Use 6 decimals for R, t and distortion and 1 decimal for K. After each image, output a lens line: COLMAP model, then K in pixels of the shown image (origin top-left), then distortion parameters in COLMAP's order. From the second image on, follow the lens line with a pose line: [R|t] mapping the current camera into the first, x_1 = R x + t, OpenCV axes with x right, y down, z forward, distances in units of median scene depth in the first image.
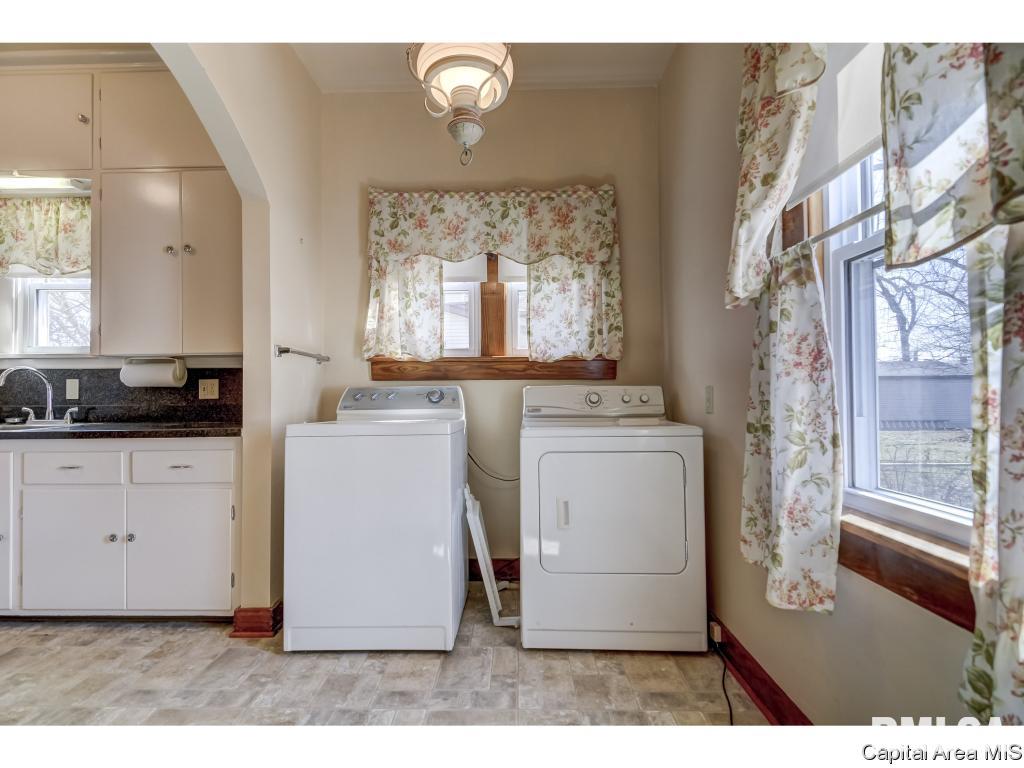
lens RADIAL K [[487.0, 0, 507.2], [0, 487.0, 389.6], [0, 0, 1]] dist [-0.000609, -0.002828]
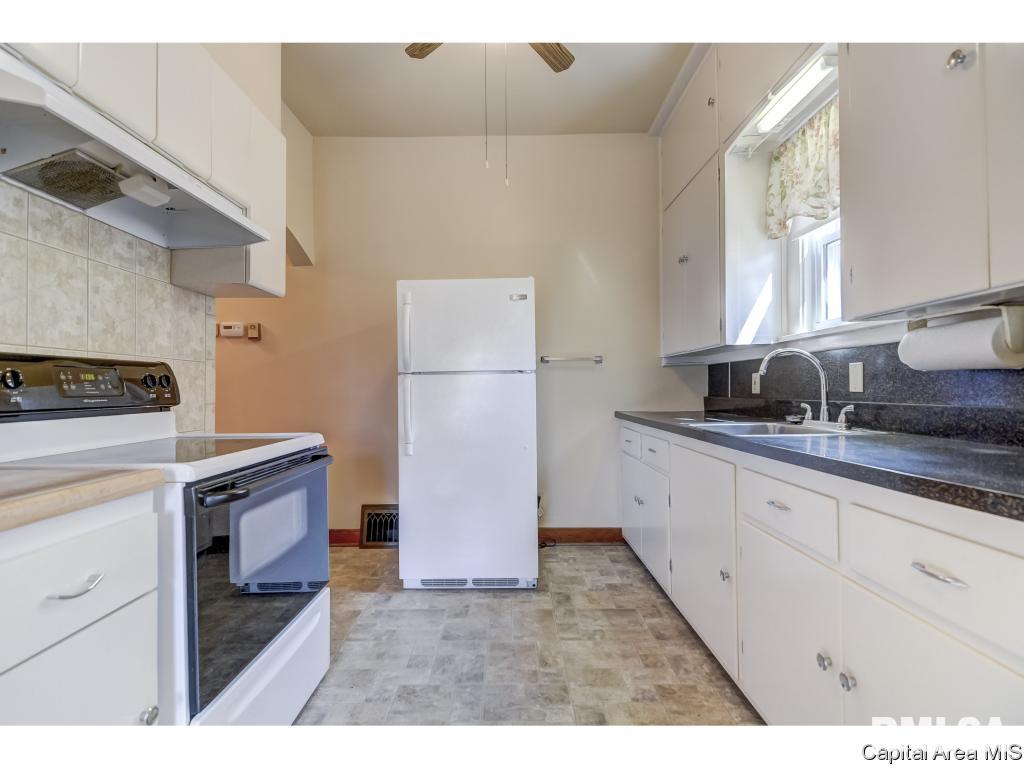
lens RADIAL K [[487.0, 0, 506.7], [0, 487.0, 390.1], [0, 0, 1]] dist [-0.000609, -0.002828]
pose [[0.022974, 0.006752, -0.999713, -0.237427], [0.019770, 0.999779, 0.007207, 0.002085], [0.999541, -0.019930, 0.022836, 0.510196]]
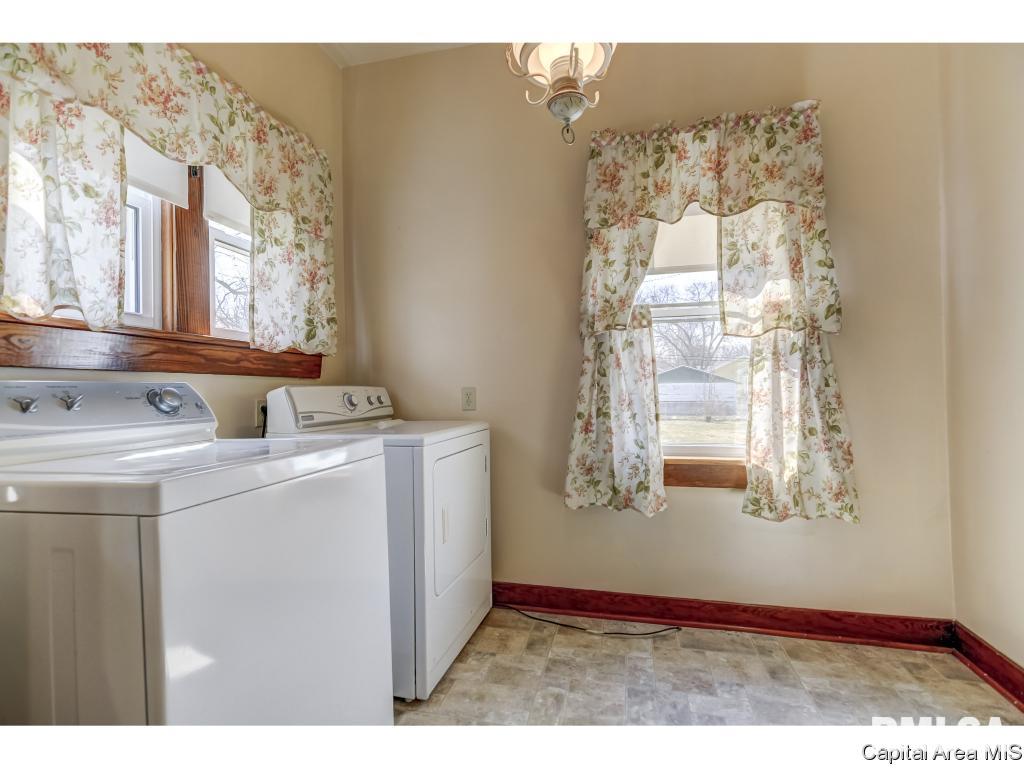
lens RADIAL K [[487.0, 0, 505.3], [0, 487.0, 388.0], [0, 0, 1]] dist [-0.000609, -0.002828]
pose [[0.223223, 0.009305, 0.974723, -0.558843], [0.000573, 0.999953, -0.009677, 0.004554], [-0.974767, 0.002719, 0.223207, 0.507316]]
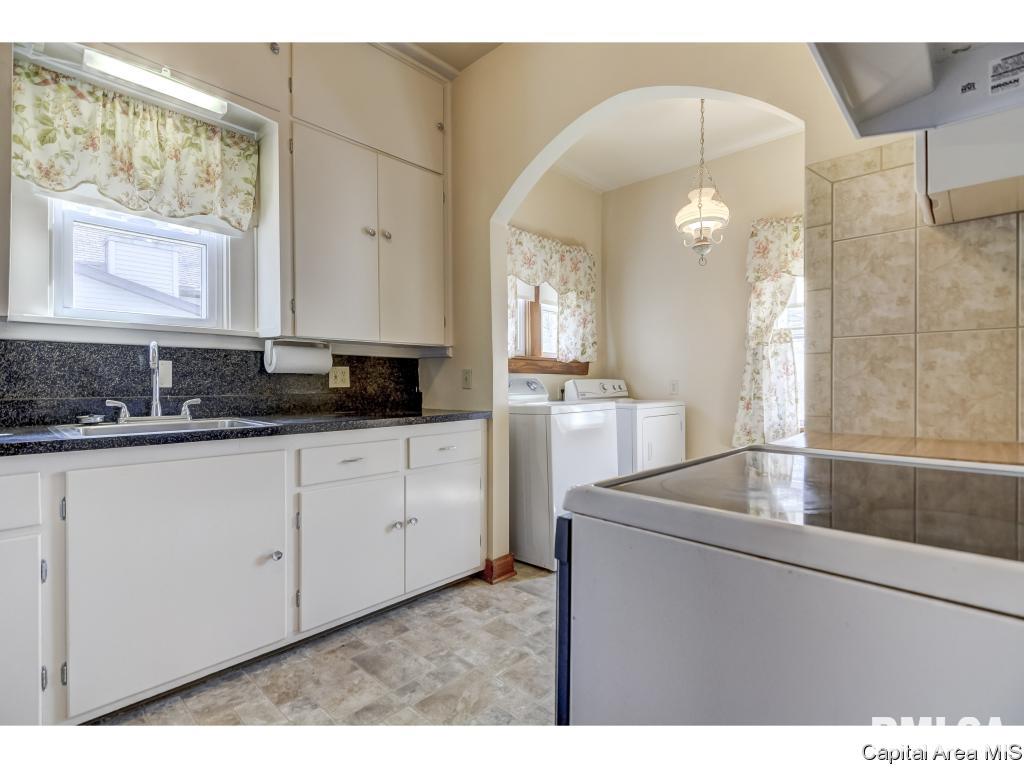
lens RADIAL K [[487.0, 0, 501.7], [0, 487.0, 391.6], [0, 0, 1]] dist [-0.000609, -0.002828]
pose [[0.682740, -0.005487, 0.730641, -1.149718], [-0.009930, 0.999810, 0.016787, 0.009021], [-0.730594, -0.018717, 0.682555, 0.136557]]
